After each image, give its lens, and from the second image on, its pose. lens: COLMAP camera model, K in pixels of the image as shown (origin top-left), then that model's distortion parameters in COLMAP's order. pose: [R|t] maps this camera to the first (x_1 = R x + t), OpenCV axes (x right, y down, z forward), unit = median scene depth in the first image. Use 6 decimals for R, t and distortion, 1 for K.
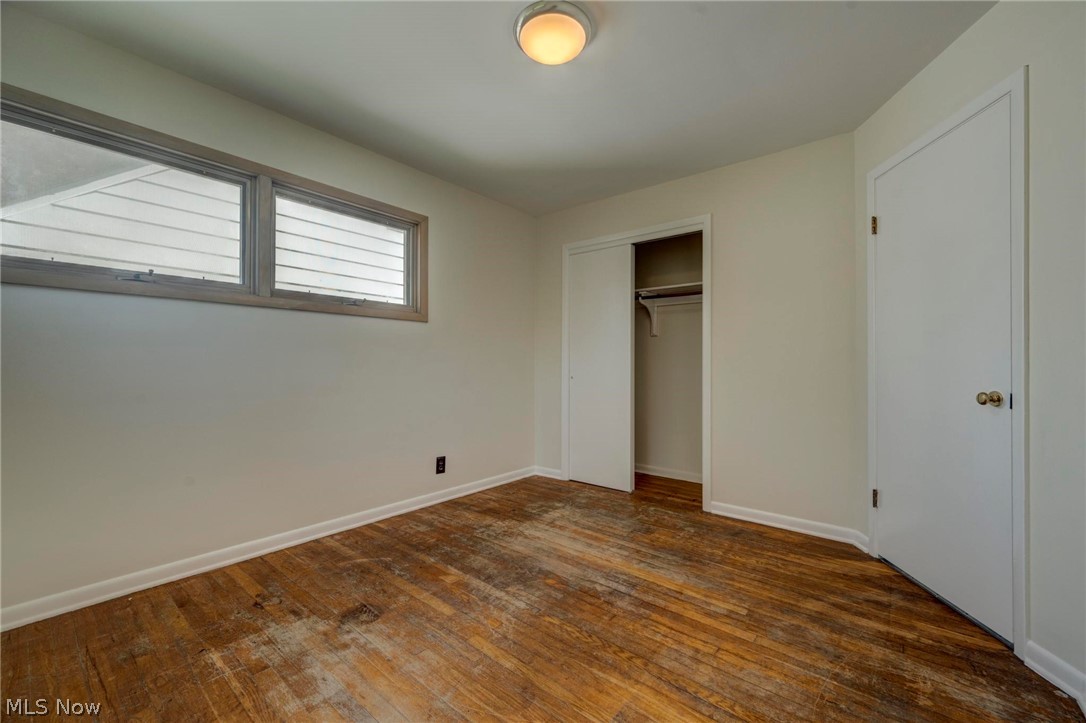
lens RADIAL K [[435.1, 0, 545.6], [0, 435.1, 363.1], [0, 0, 1]] dist [0.003668, -0.000477]
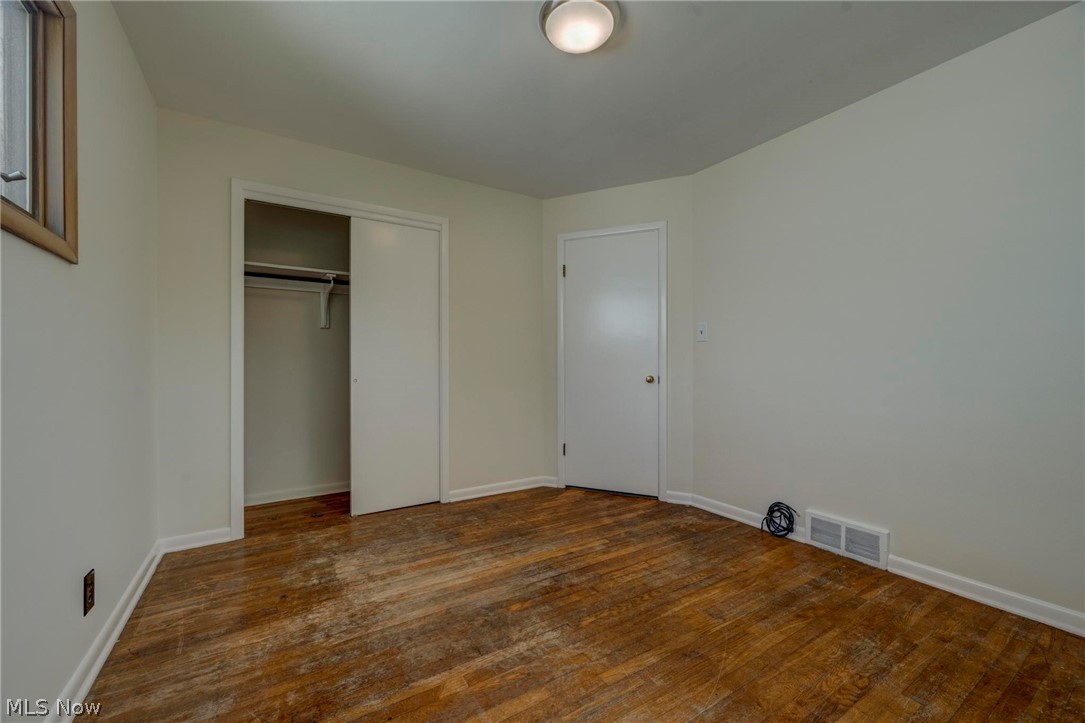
lens RADIAL K [[434.7, 0, 545.1], [0, 434.7, 363.1], [0, 0, 1]] dist [0.003668, -0.000477]
pose [[0.310331, -0.003814, 0.950621, -0.720576], [-0.003149, 0.999982, 0.005040, -0.000222], [-0.950623, -0.004557, 0.310314, 0.595701]]
